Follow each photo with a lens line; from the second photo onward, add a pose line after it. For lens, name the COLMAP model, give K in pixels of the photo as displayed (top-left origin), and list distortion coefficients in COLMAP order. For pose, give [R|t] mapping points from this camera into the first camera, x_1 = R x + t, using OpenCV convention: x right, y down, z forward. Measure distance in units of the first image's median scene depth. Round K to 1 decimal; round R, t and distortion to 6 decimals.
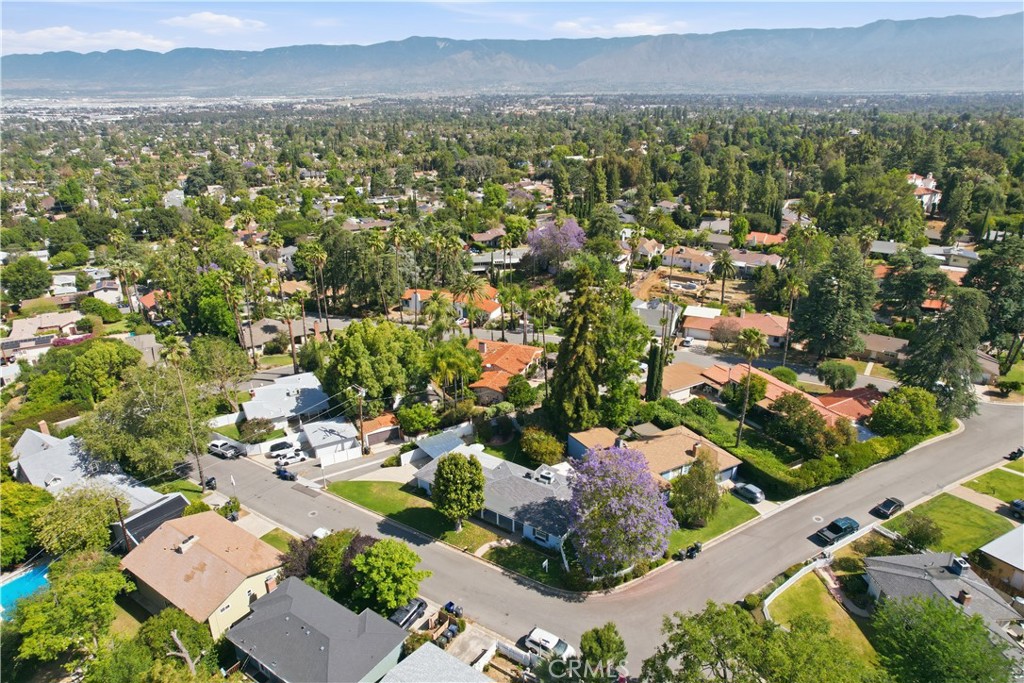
lens RADIAL K [[668.5, 0, 514.5], [0, 668.5, 335.3], [0, 0, 1]] dist [-0.059868, 0.043269]
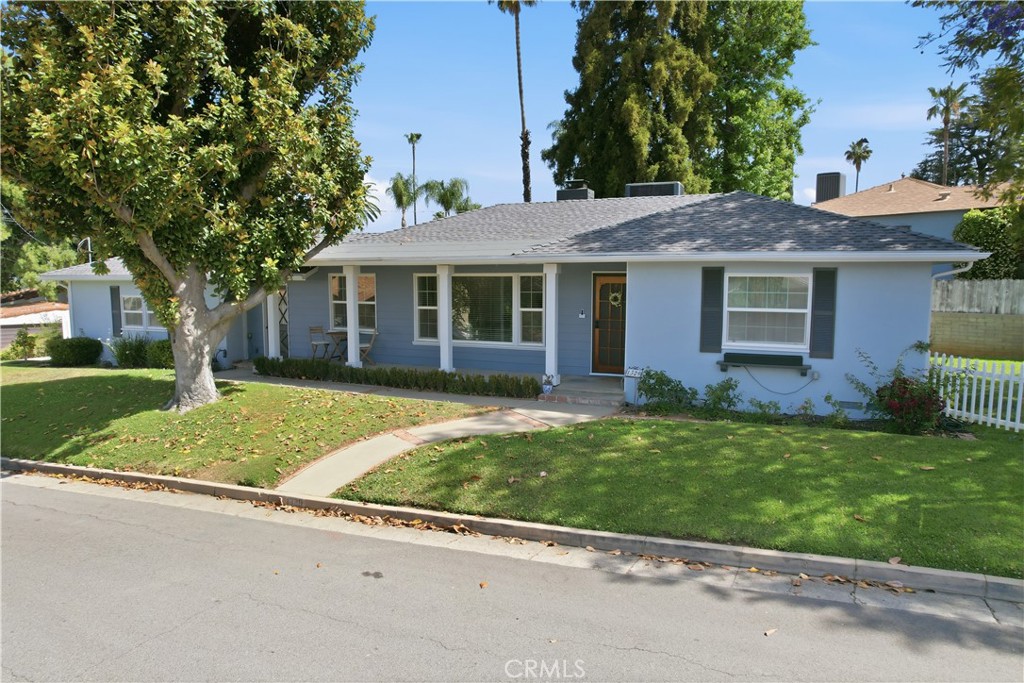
lens RADIAL K [[668.5, 0, 516.4], [0, 668.5, 343.3], [0, 0, 1]] dist [-0.059868, 0.043269]
pose [[0.984580, -0.014132, 0.174363, -0.032277], [0.059887, 0.963734, -0.260060, 0.280768], [-0.164365, 0.266492, 0.949719, 0.725481]]
